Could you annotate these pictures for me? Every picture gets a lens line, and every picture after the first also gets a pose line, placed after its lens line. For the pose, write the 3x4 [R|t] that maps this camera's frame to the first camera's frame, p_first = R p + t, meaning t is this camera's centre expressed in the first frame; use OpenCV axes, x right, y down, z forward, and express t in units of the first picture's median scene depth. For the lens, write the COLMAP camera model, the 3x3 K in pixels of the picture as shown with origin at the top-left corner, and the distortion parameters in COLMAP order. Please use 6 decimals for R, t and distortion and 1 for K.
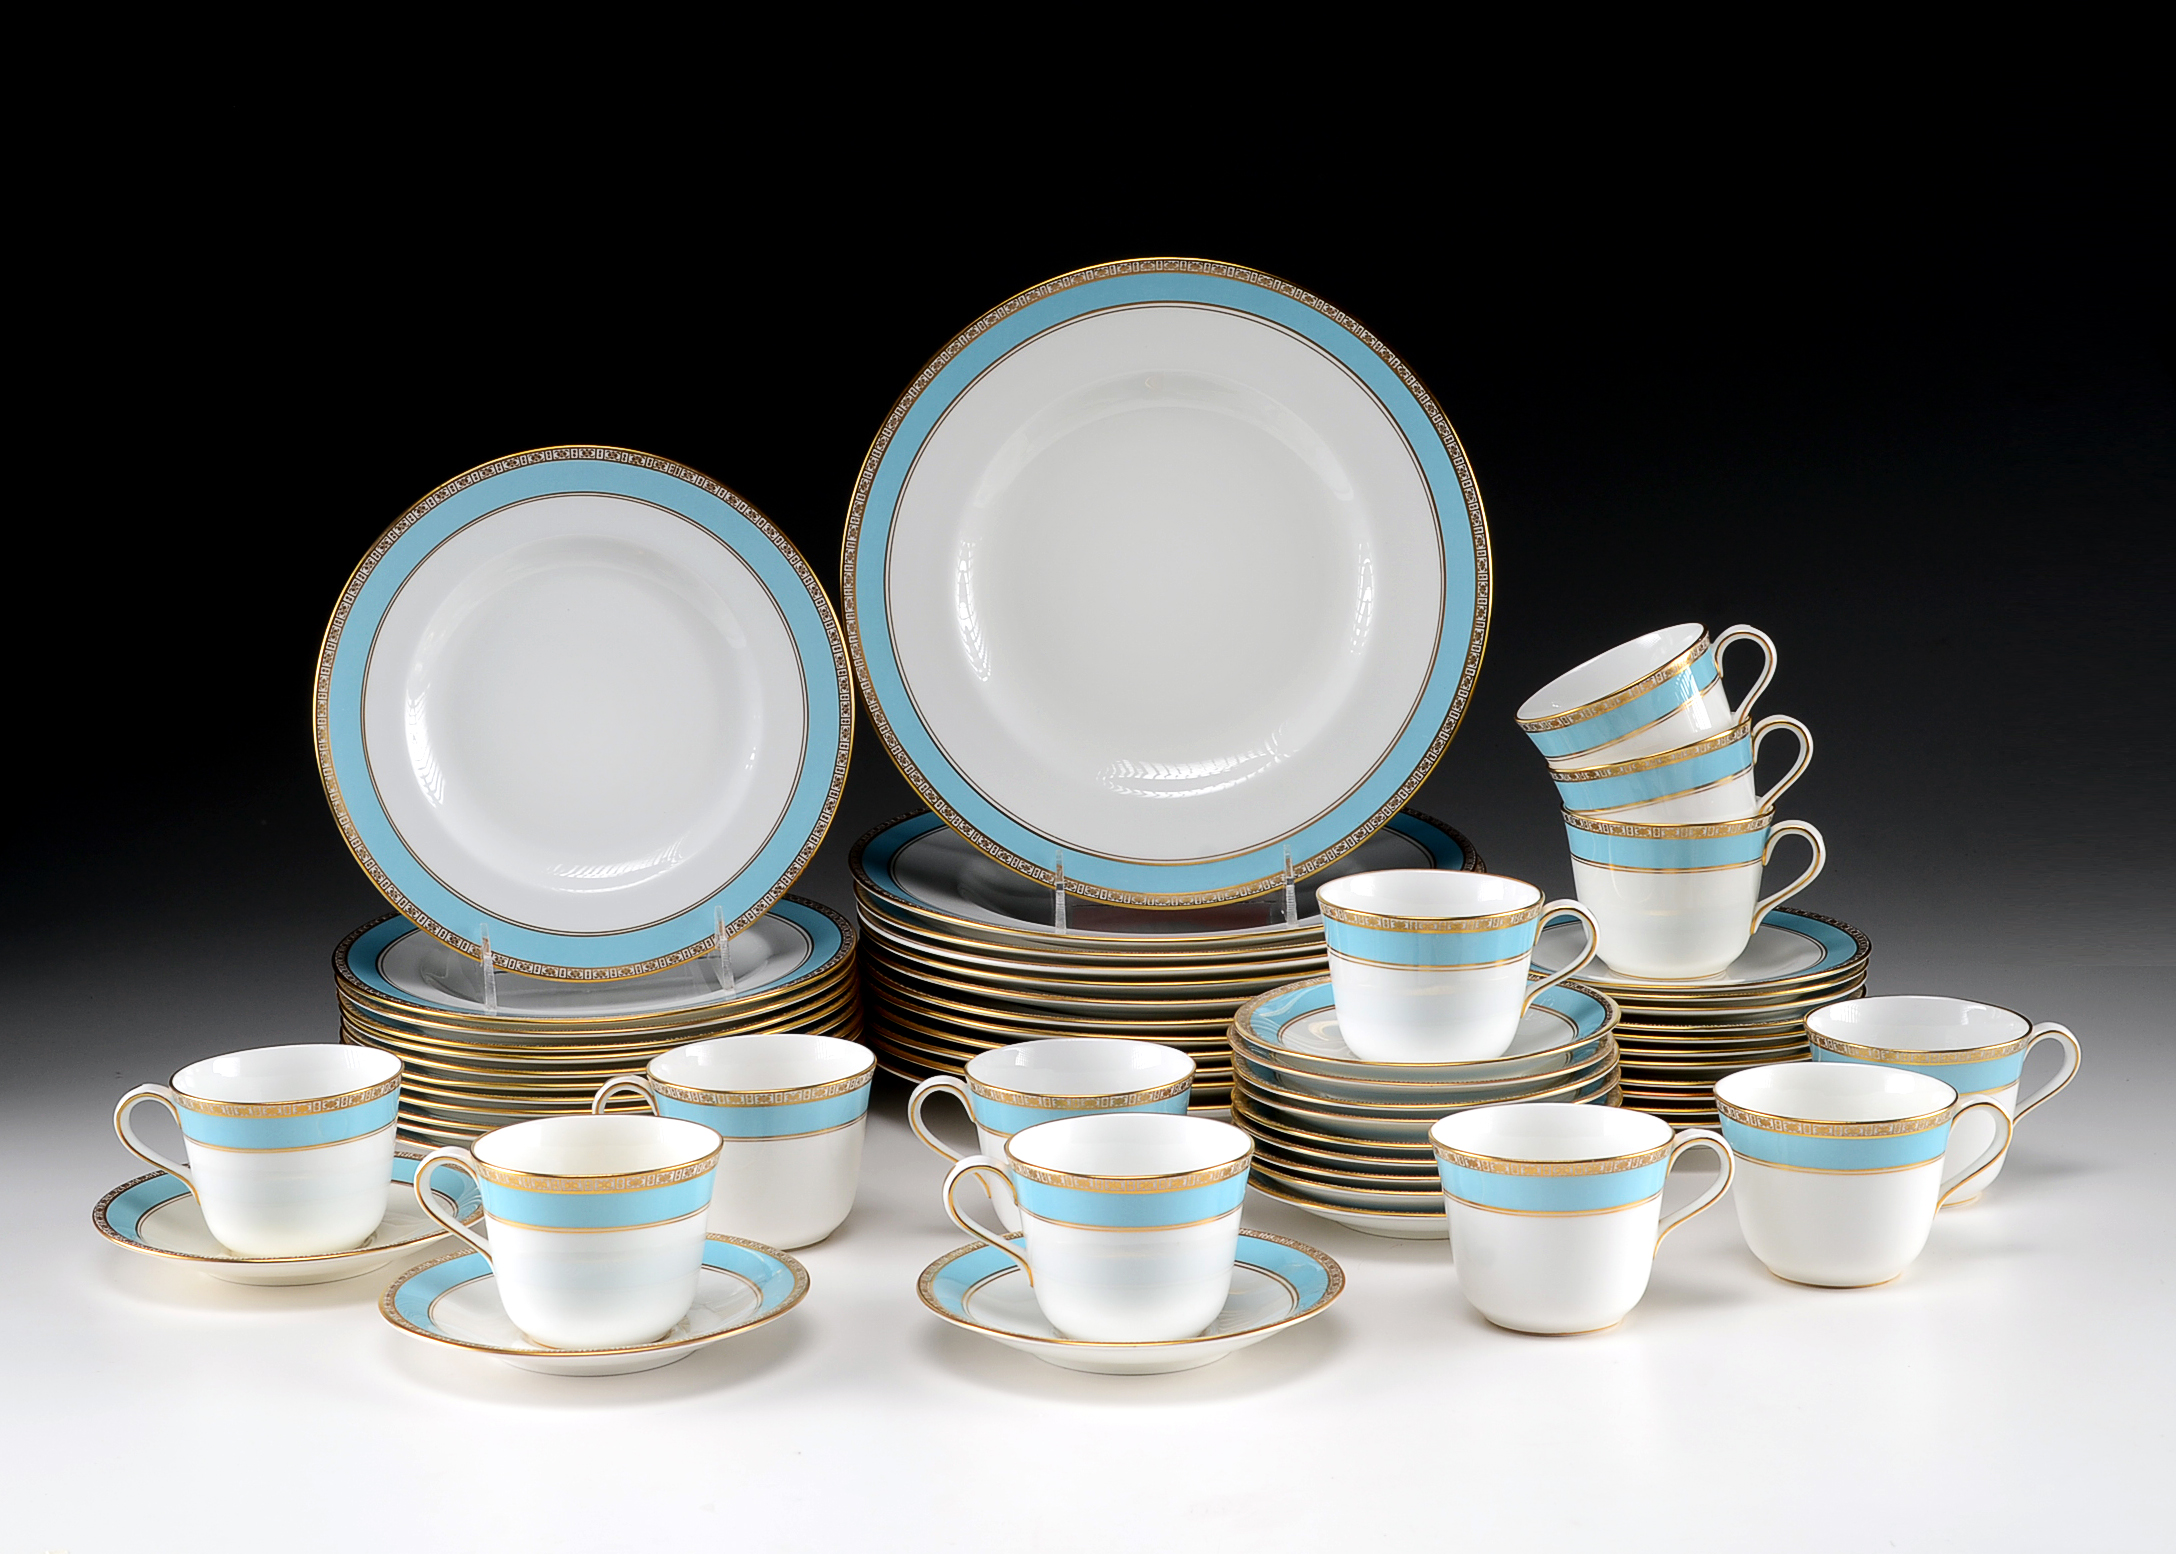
lens RADIAL K [[3488.3, 0, 1068.7], [0, 3488.3, 769.0], [0, 0, 1]] dist [-0.072066, 0.000000]
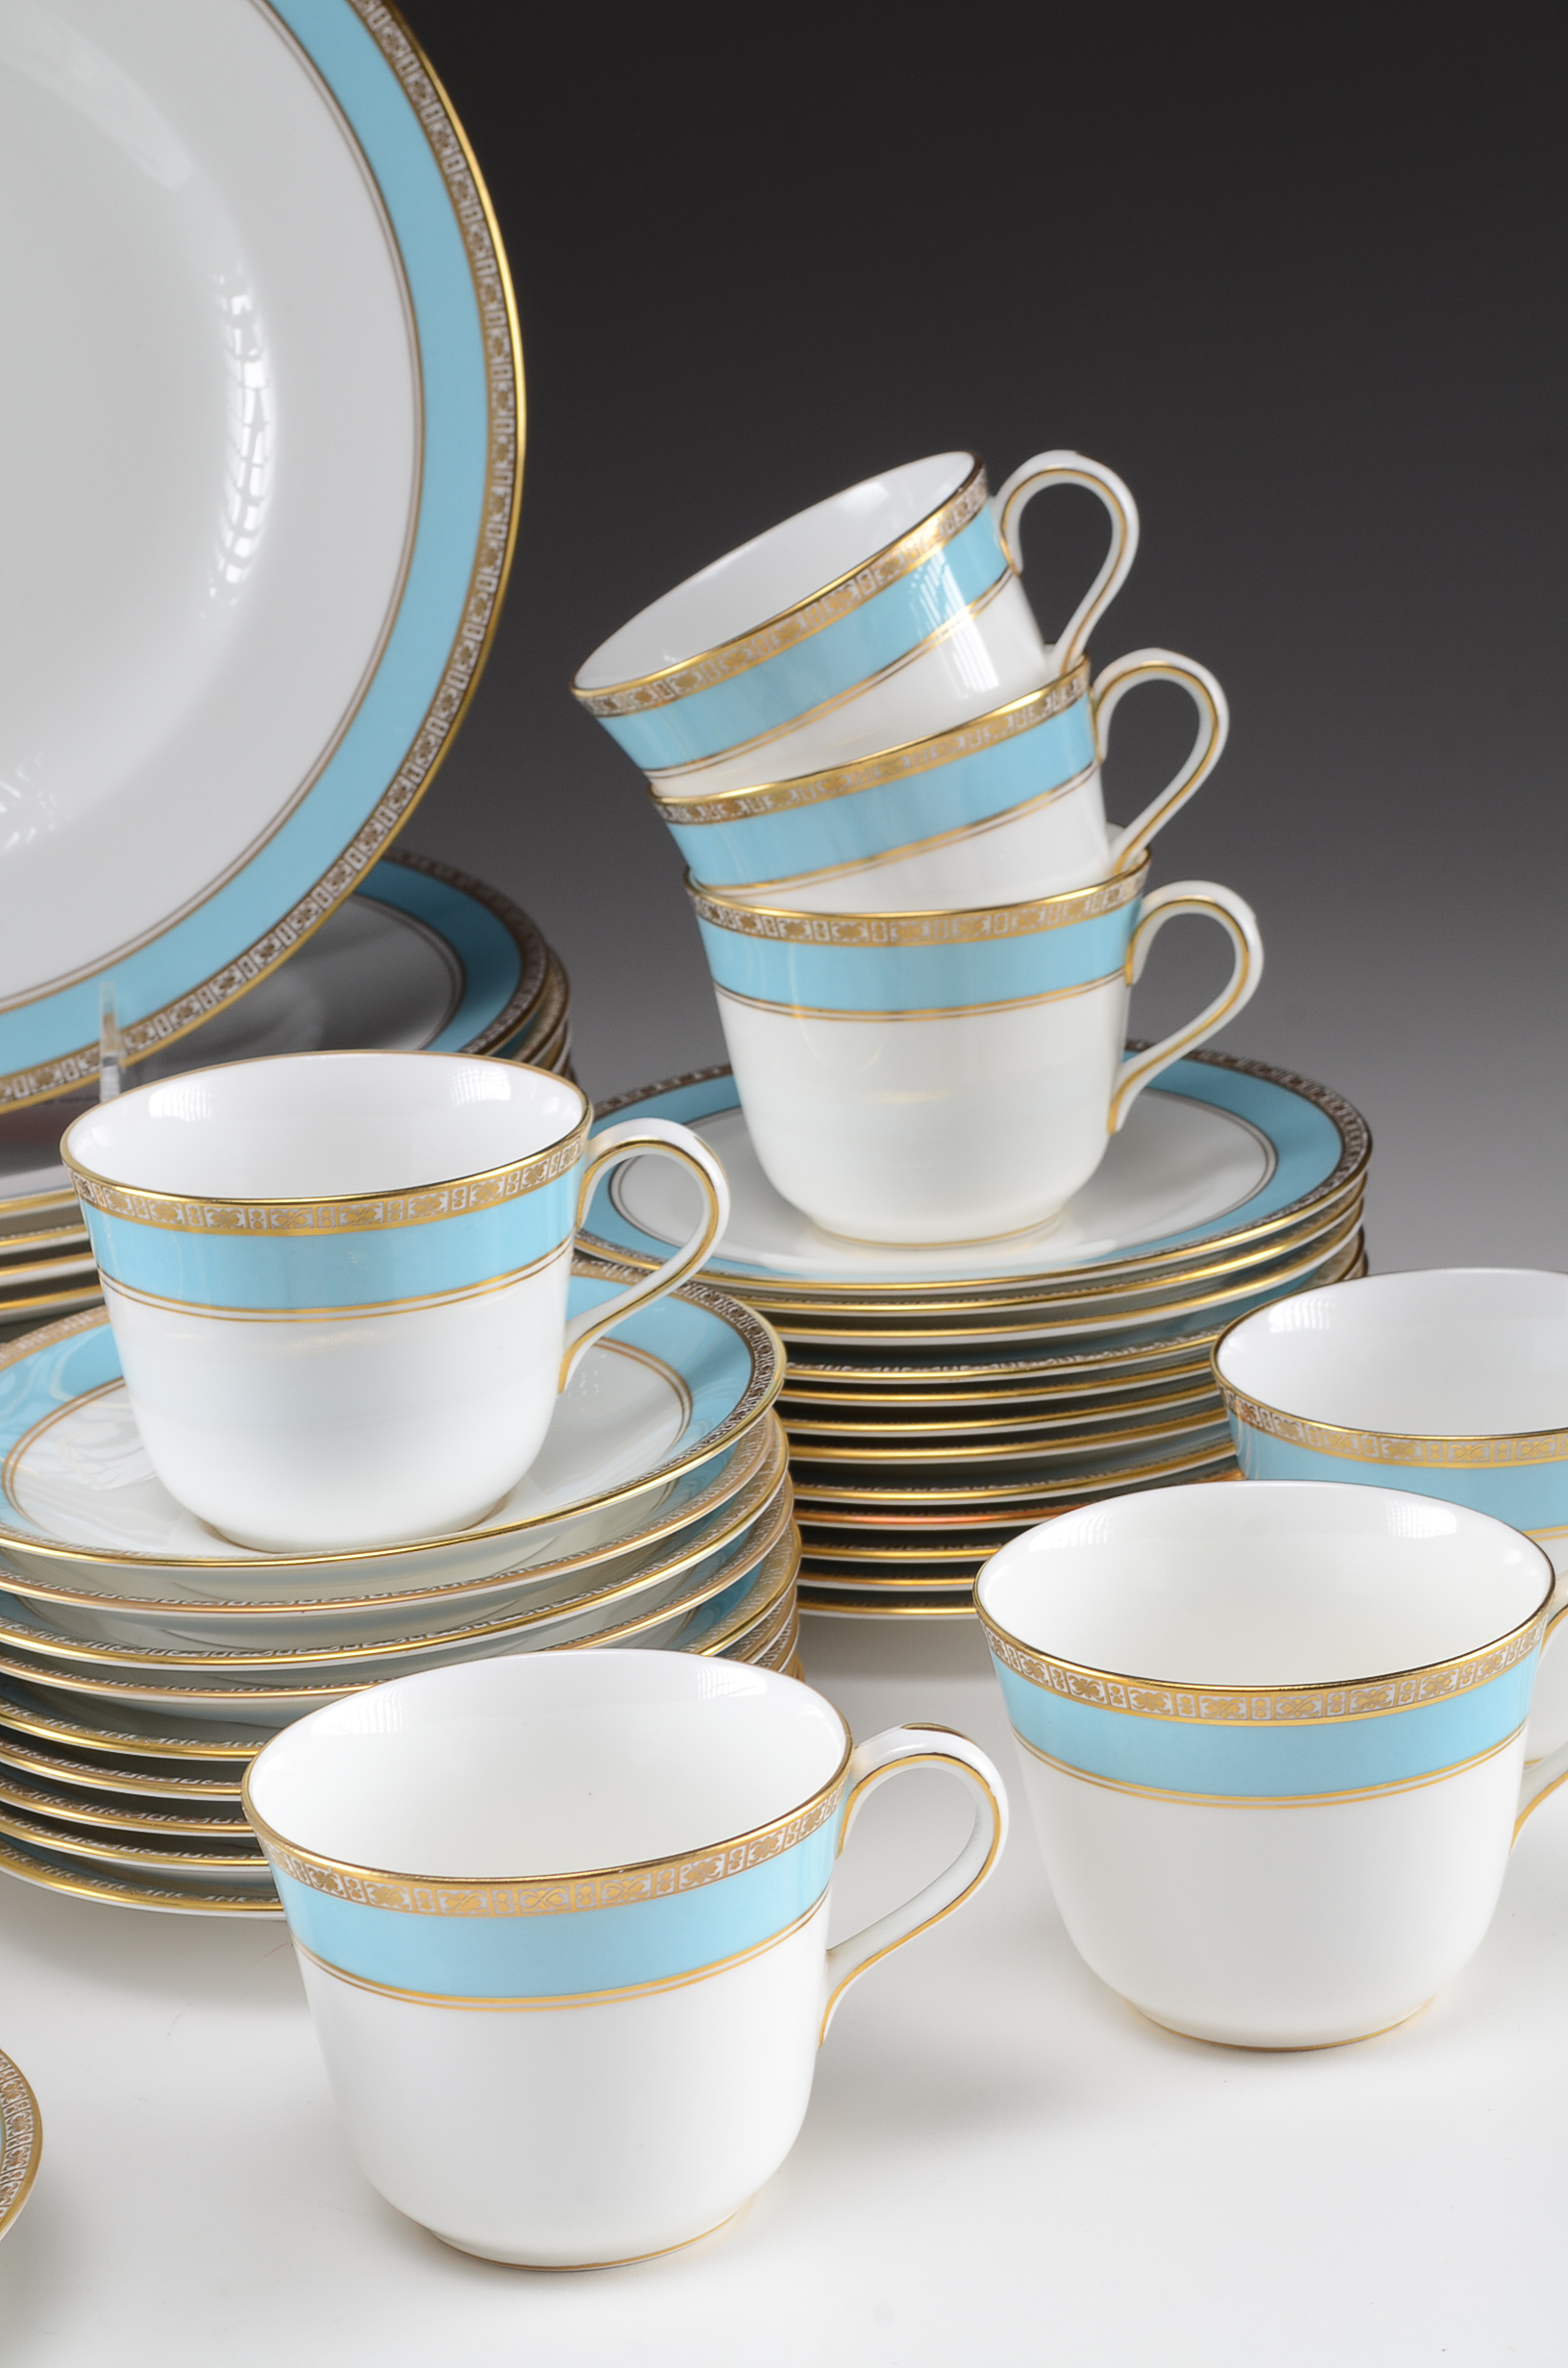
lens RADIAL K [[4526.5, 0, 705.3], [0, 4526.5, 1152.9], [0, 0, 1]] dist [0.009435, 0.000000]
pose [[0.997367, -0.056929, 0.044920, 0.117961], [0.051455, 0.992053, 0.114817, -0.021353], [-0.051099, -0.112204, 0.992370, 0.418651]]
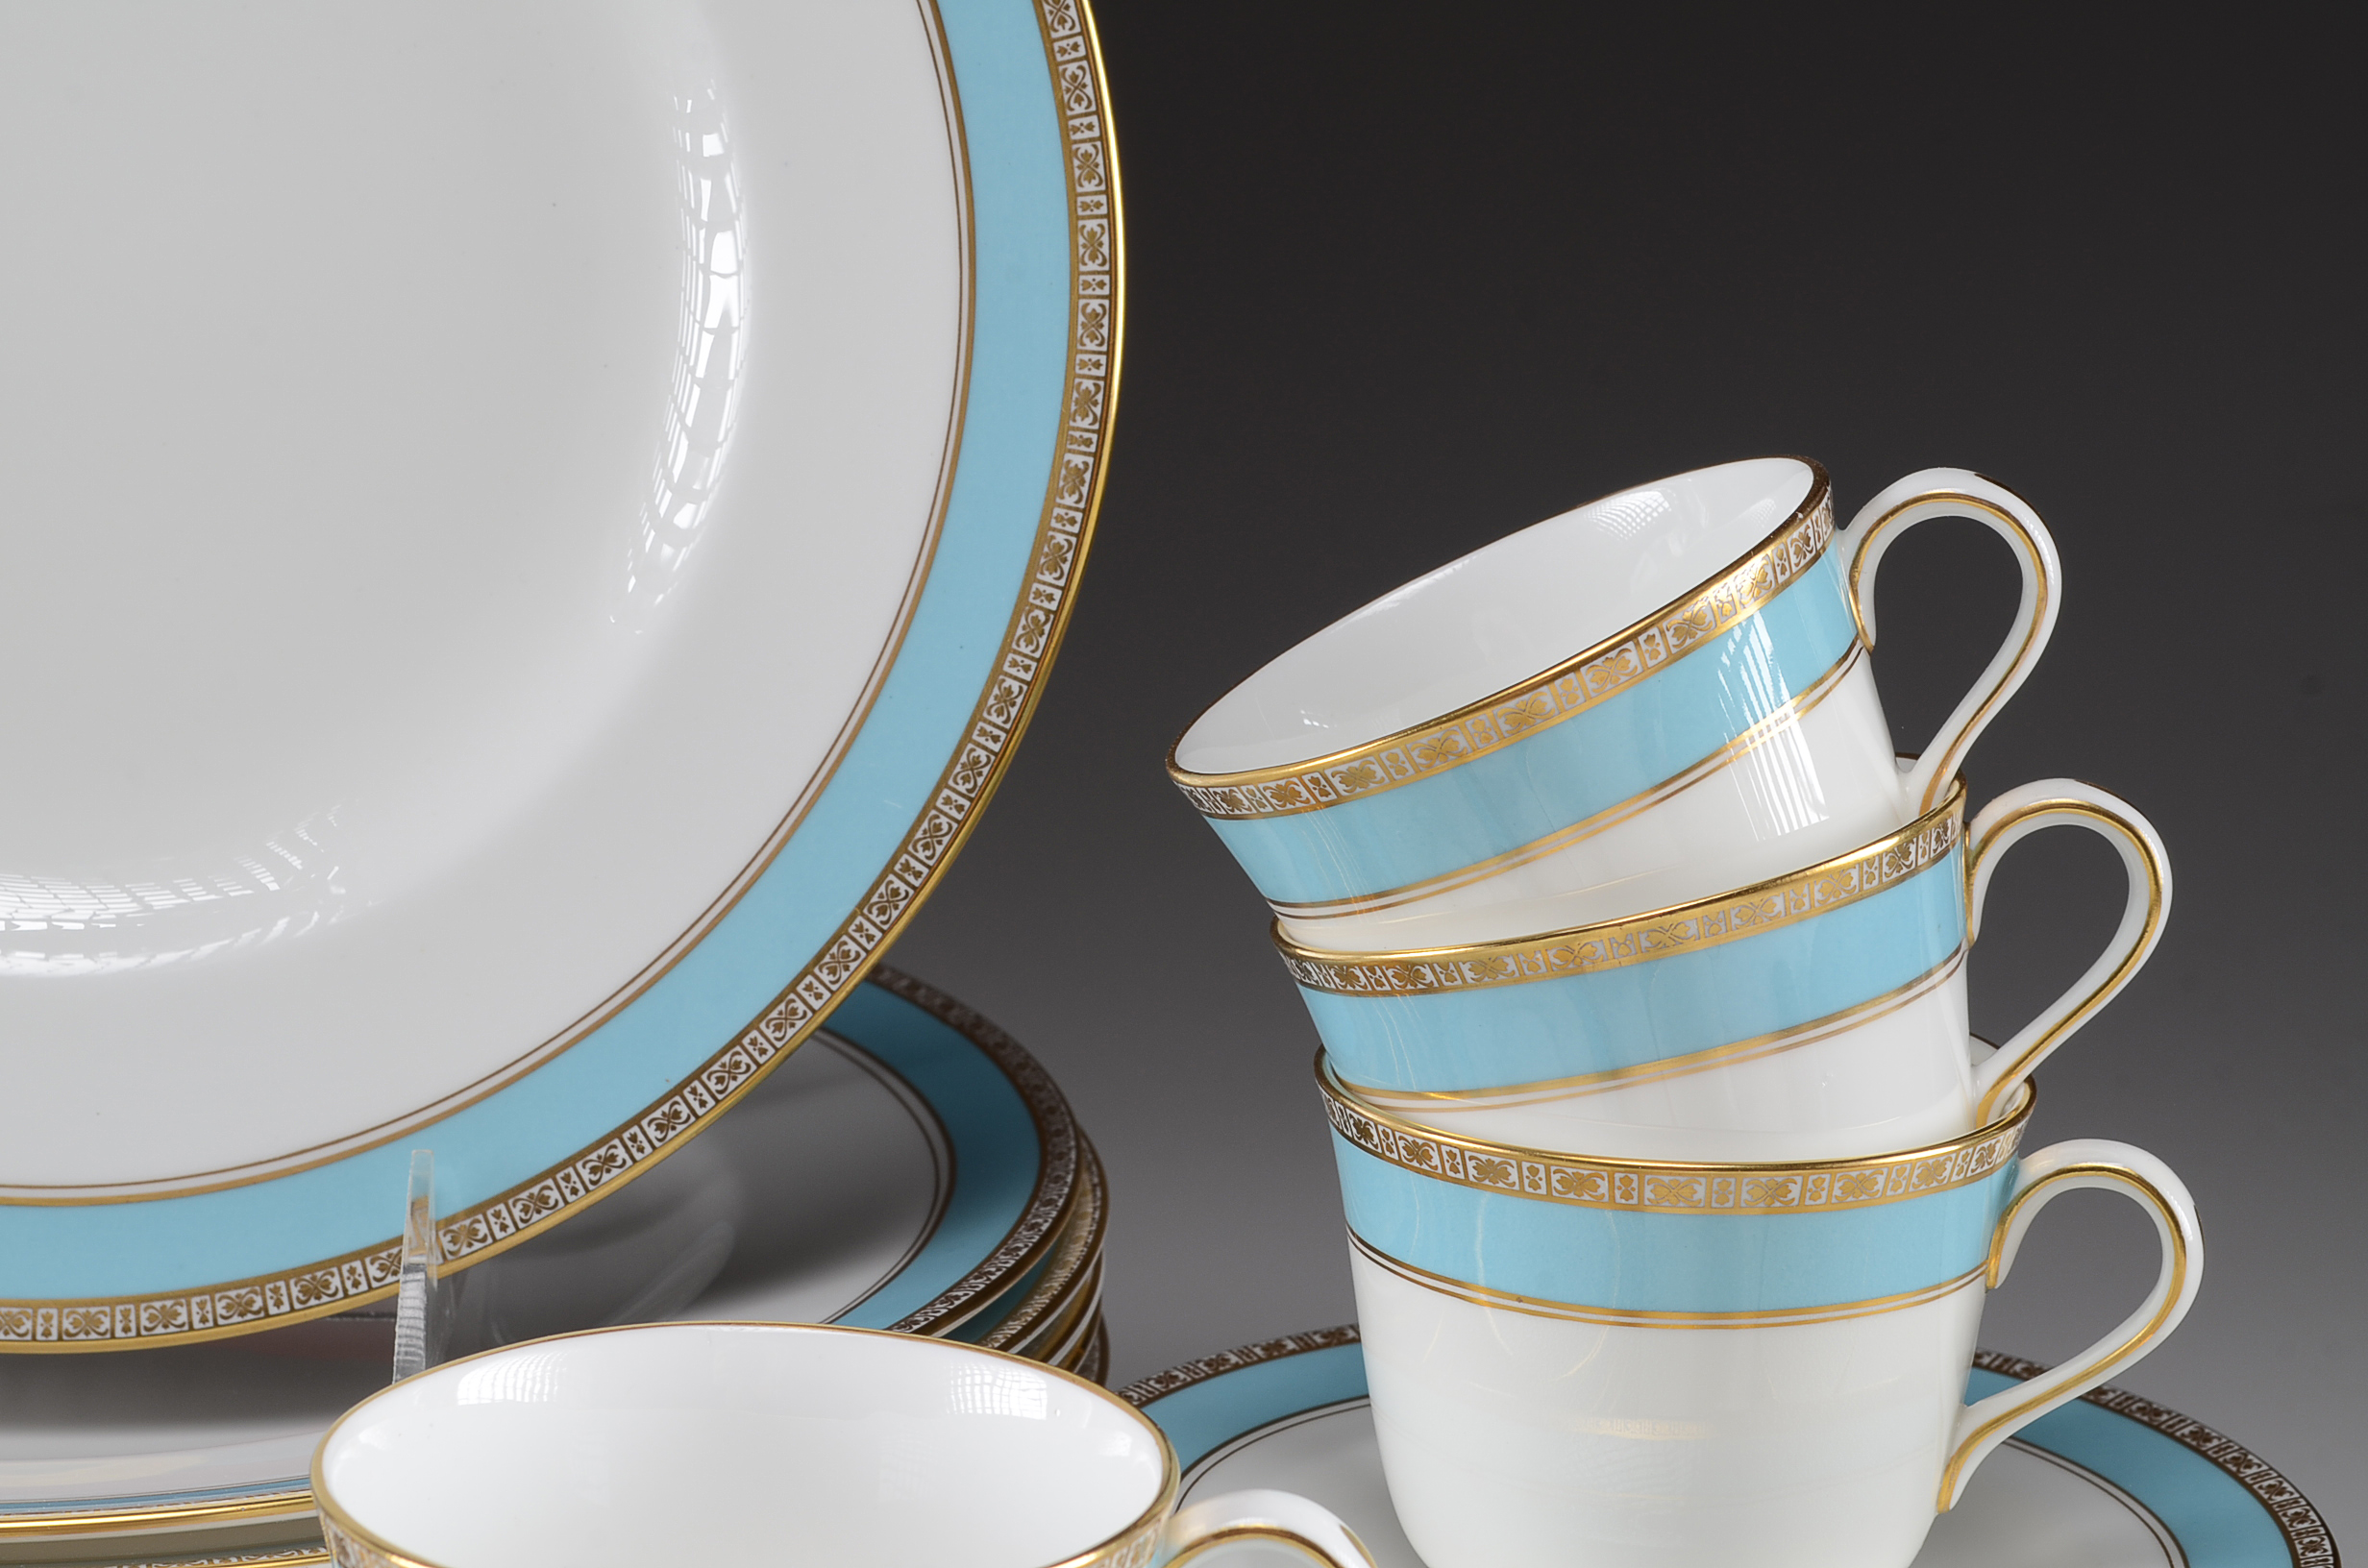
lens RADIAL K [[4914.2, 0, 1182.0], [0, 4914.2, 798.0], [0, 0, 1]] dist [-0.009926, 0.000000]
pose [[0.998039, 0.025436, 0.057199, 0.107686], [-0.027520, 0.998975, 0.035943, -0.027165], [-0.056226, -0.037446, 0.997716, 0.596629]]
